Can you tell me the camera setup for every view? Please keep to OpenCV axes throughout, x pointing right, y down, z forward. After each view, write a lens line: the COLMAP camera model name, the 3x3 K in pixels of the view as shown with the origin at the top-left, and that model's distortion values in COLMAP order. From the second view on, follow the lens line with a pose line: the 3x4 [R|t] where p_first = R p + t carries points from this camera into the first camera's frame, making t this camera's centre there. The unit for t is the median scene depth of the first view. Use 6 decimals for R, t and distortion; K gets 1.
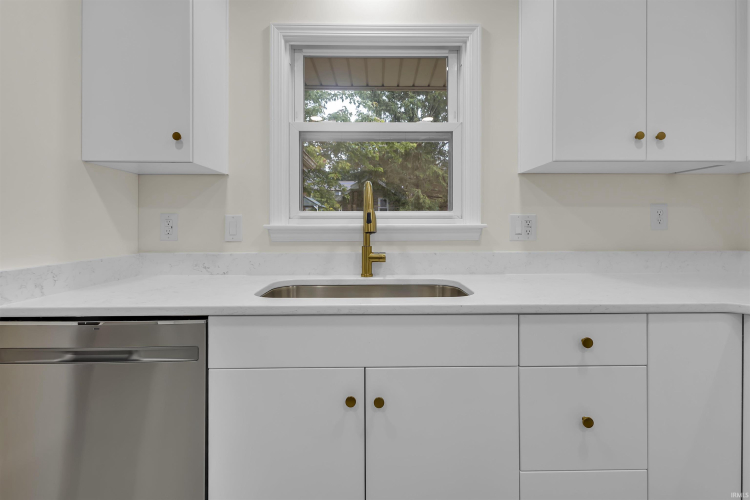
lens RADIAL K [[365.1, 0, 393.8], [0, 365.1, 226.3], [0, 0, 1]] dist [0.017359, 0.000688]
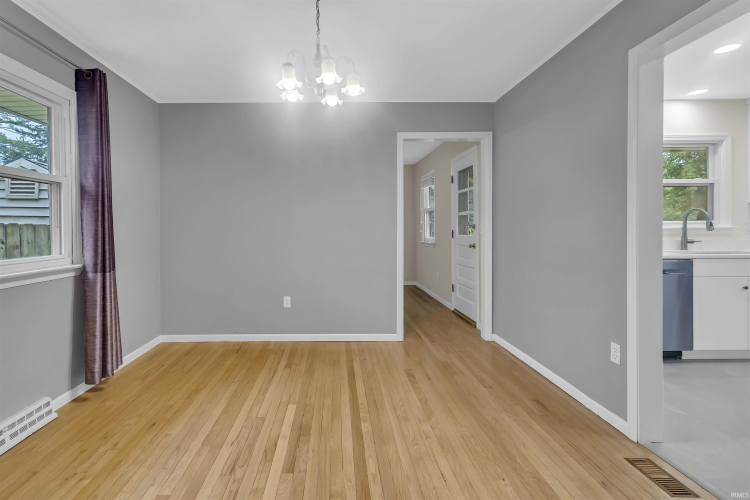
lens RADIAL K [[365.1, 0, 340.9], [0, 365.1, 237.8], [0, 0, 1]] dist [0.017359, 0.000688]
pose [[0.999998, -0.001444, 0.001107, -2.175868], [0.001422, 0.999791, 0.020387, 0.013272], [-0.001136, -0.020385, 0.999792, -1.269845]]
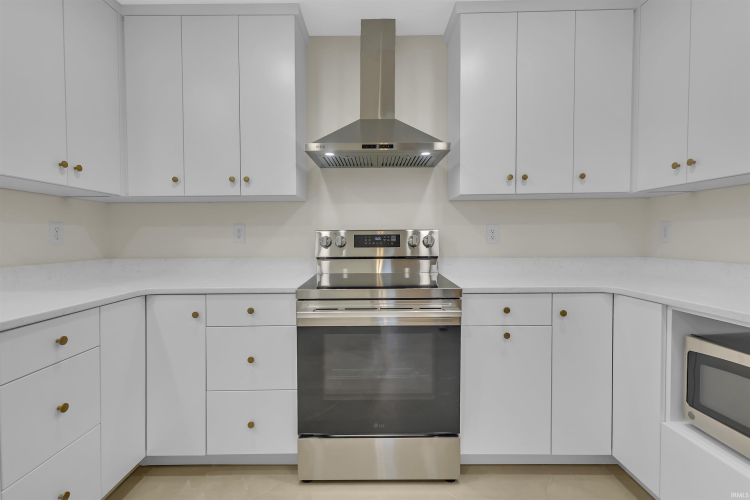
lens RADIAL K [[365.1, 0, 378.2], [0, 365.1, 233.7], [0, 0, 1]] dist [0.017359, 0.000688]
pose [[0.010415, 0.010540, 0.999890, -0.431792], [0.012126, 0.999870, -0.010666, 0.000547], [-0.999872, 0.012236, 0.010286, -0.012948]]
